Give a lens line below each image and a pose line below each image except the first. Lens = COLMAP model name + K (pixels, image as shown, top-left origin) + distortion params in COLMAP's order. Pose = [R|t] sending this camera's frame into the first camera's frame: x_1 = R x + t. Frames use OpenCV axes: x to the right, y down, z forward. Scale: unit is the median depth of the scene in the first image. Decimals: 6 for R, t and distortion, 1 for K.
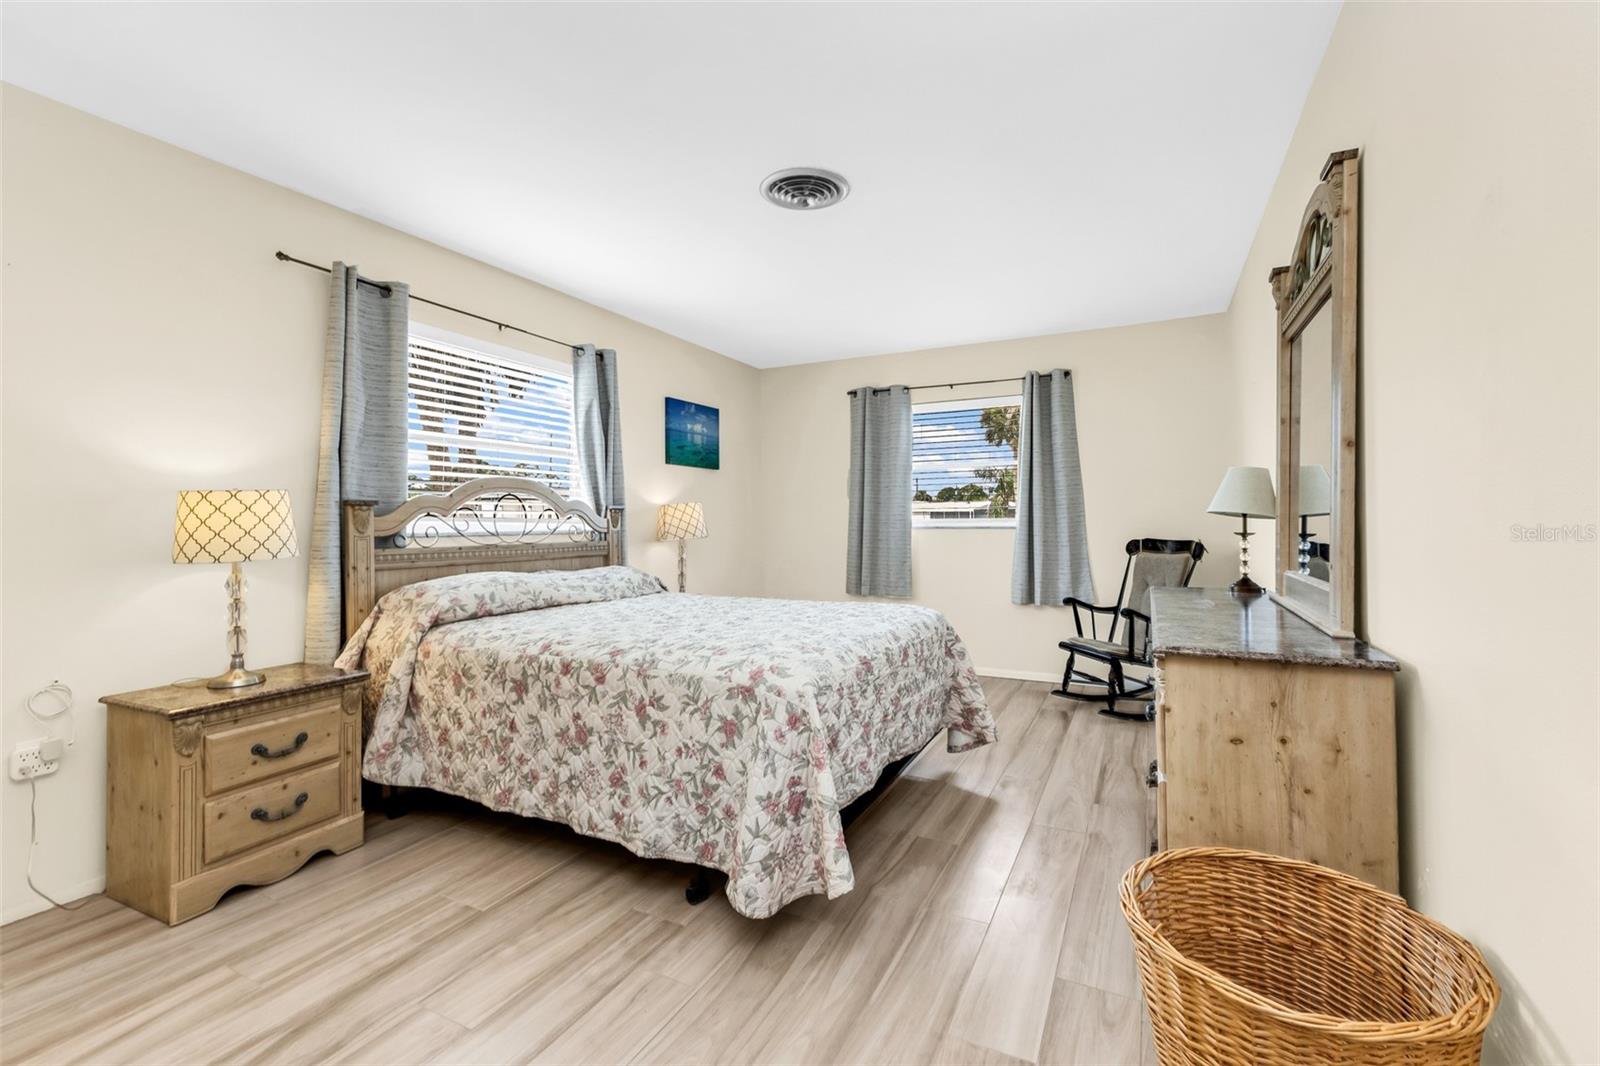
lens RADIAL K [[697.4, 0, 809.5], [0, 697.4, 519.8], [0, 0, 1]] dist [0.014972, -0.000645]
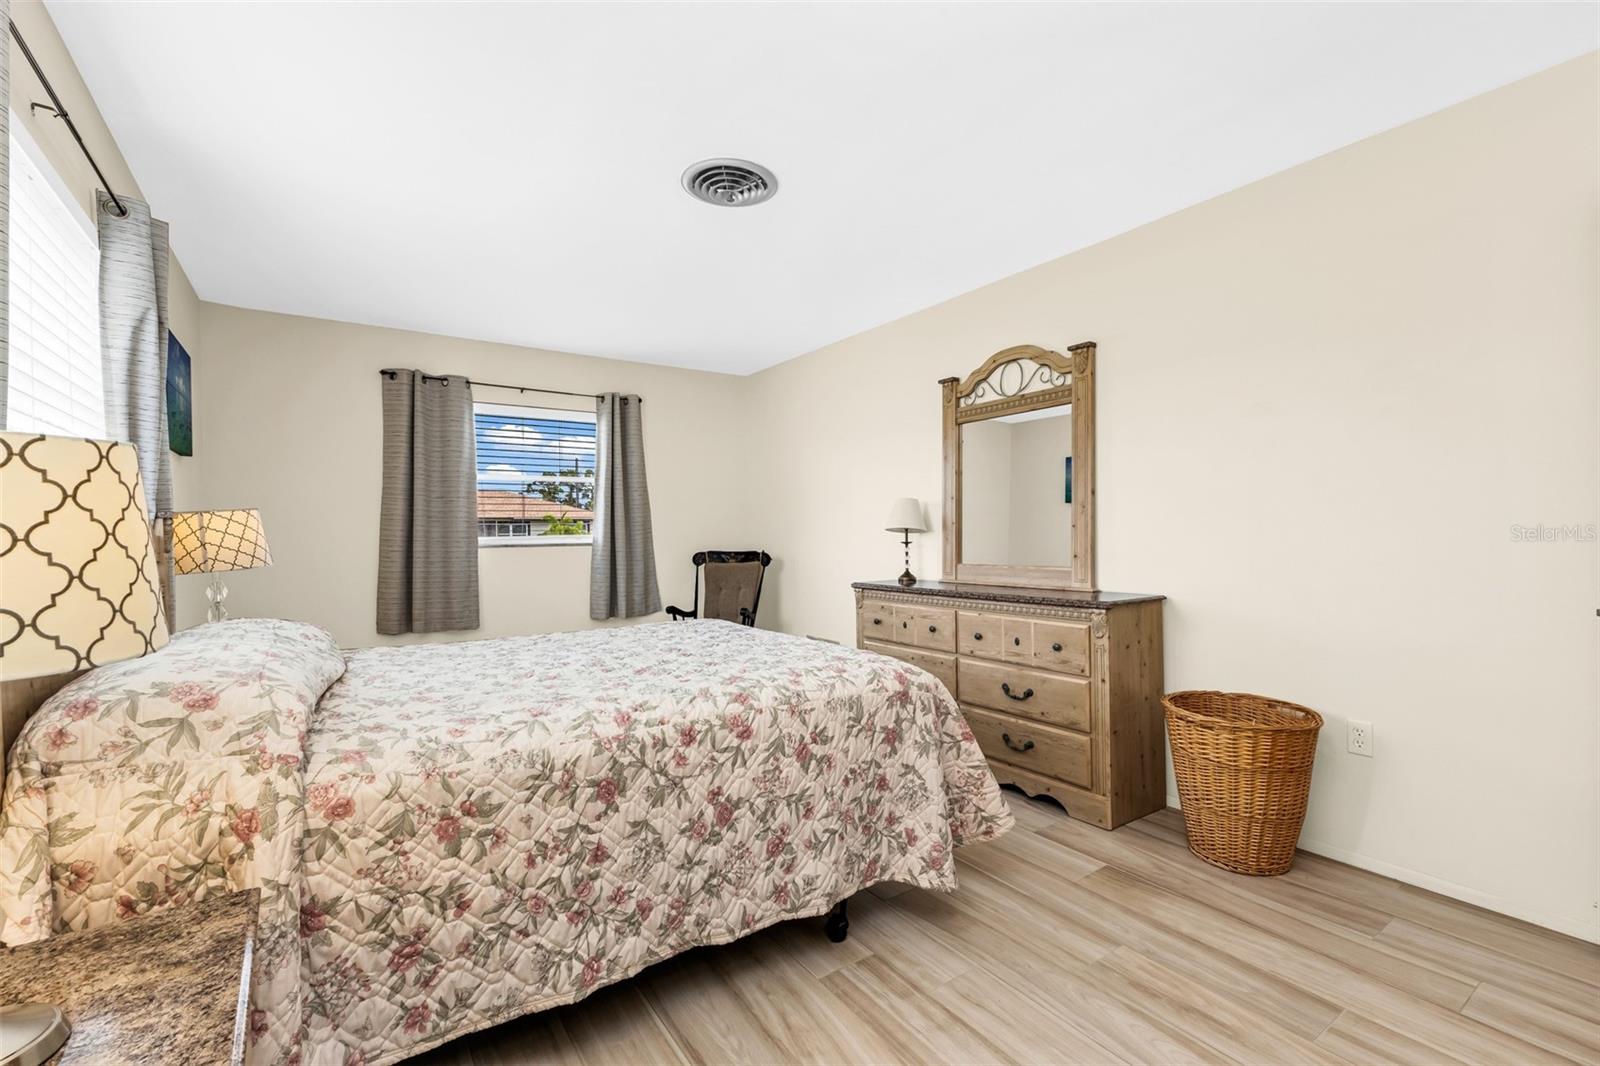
lens RADIAL K [[697.4, 0, 806.3], [0, 697.4, 536.4], [0, 0, 1]] dist [0.014972, -0.000645]
pose [[0.478122, -0.005580, 0.878276, -0.913627], [0.010410, 0.999946, 0.000686, 0.003946], [-0.878232, 0.008815, 0.478154, 0.529641]]
